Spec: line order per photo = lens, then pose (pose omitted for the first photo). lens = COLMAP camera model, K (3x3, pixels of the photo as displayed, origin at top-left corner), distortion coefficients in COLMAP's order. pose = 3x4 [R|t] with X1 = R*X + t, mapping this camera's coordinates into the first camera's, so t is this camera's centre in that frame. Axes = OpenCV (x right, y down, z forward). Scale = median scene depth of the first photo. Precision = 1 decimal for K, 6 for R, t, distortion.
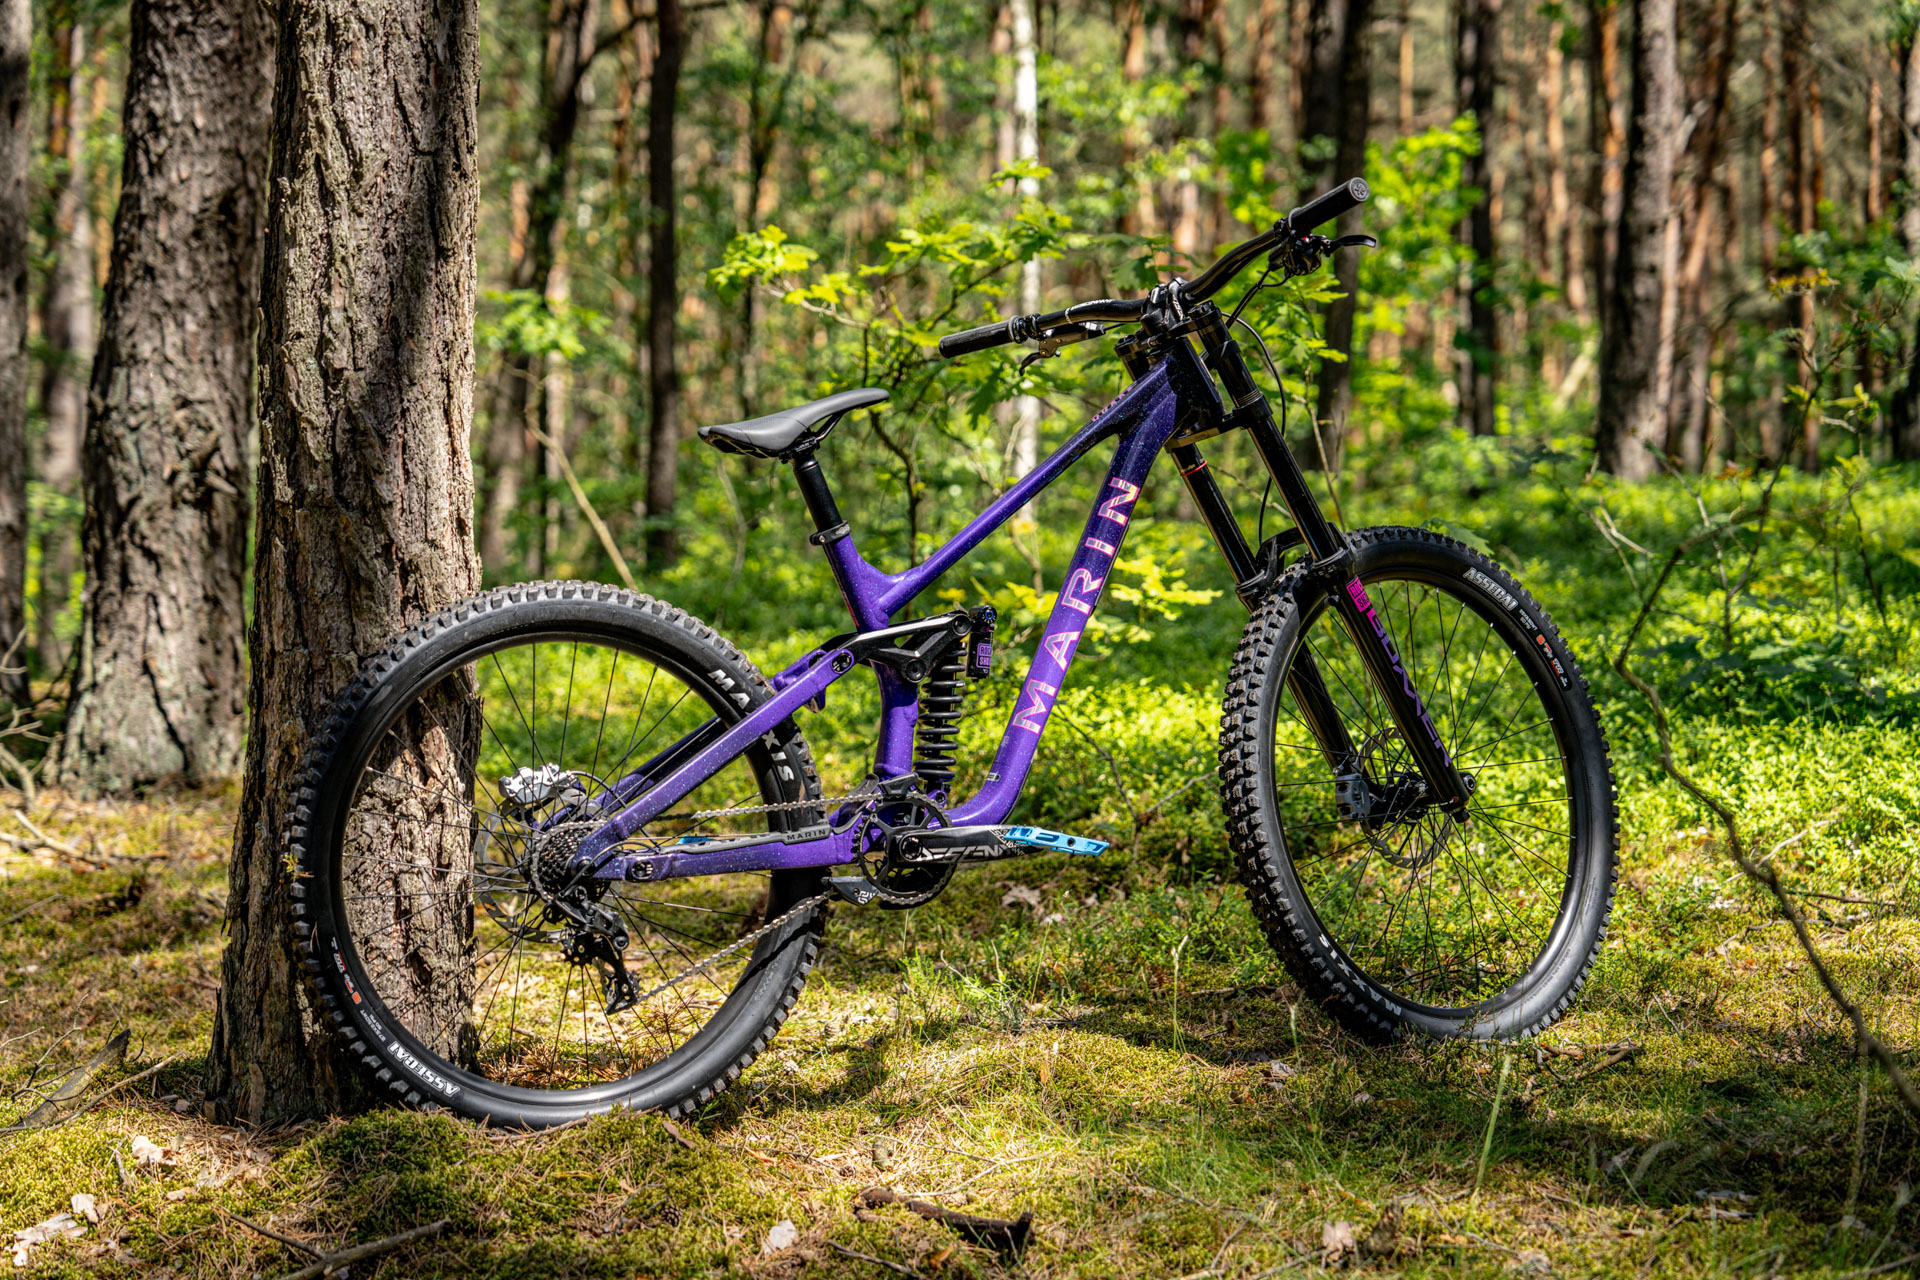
lens RADIAL K [[3876.6, 0, 963.7], [0, 3876.6, 645.9], [0, 0, 1]] dist [0.072771, 0.000000]
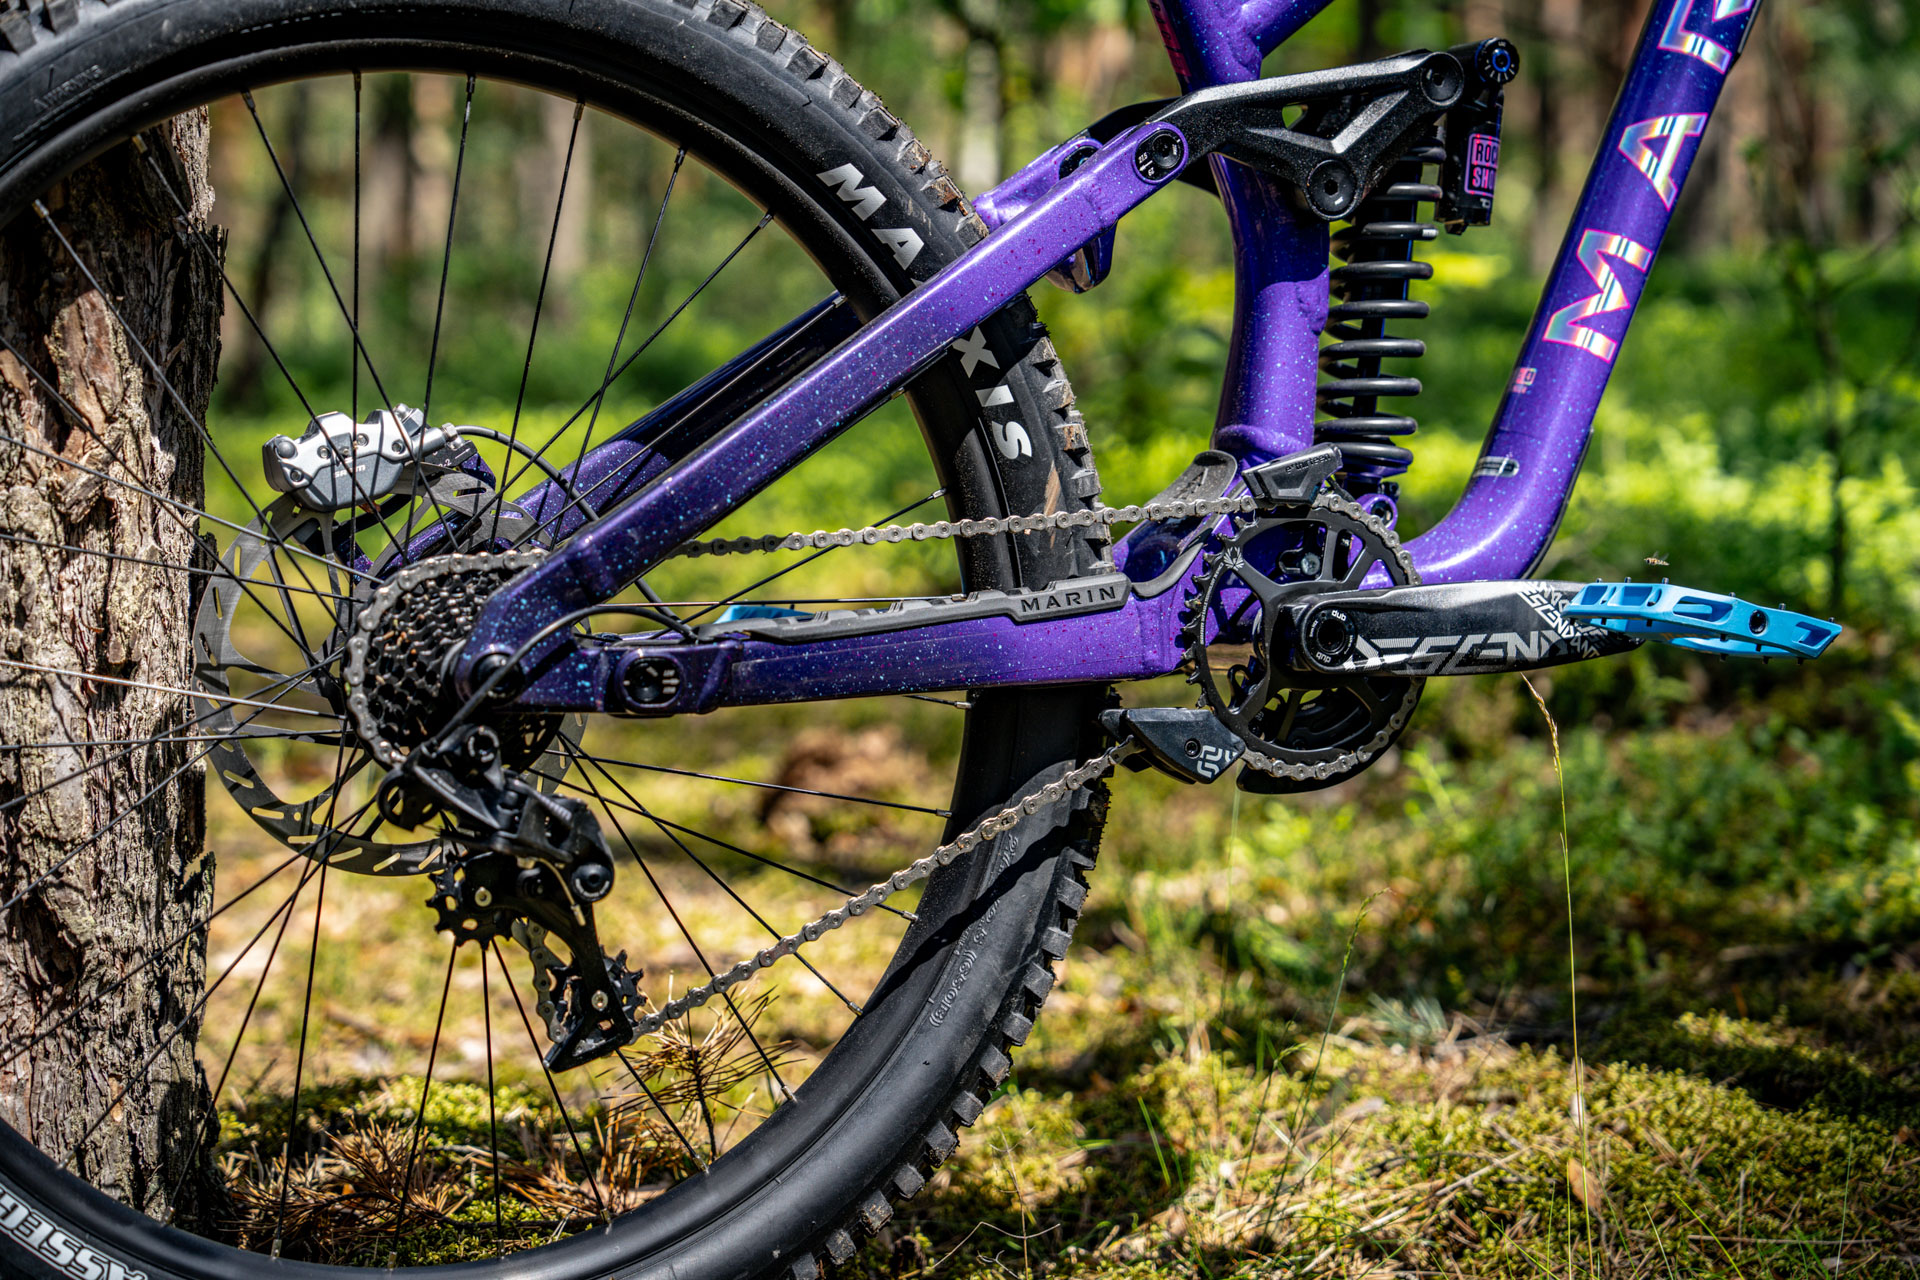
lens RADIAL K [[3876.6, 0, 955.0], [0, 3876.6, 640.2], [0, 0, 1]] dist [0.072771, 0.000000]
pose [[0.999507, 0.008282, 0.030281, -0.063435], [-0.009410, 0.999259, 0.037324, 0.038586], [-0.029950, -0.037591, 0.998844, 0.615019]]
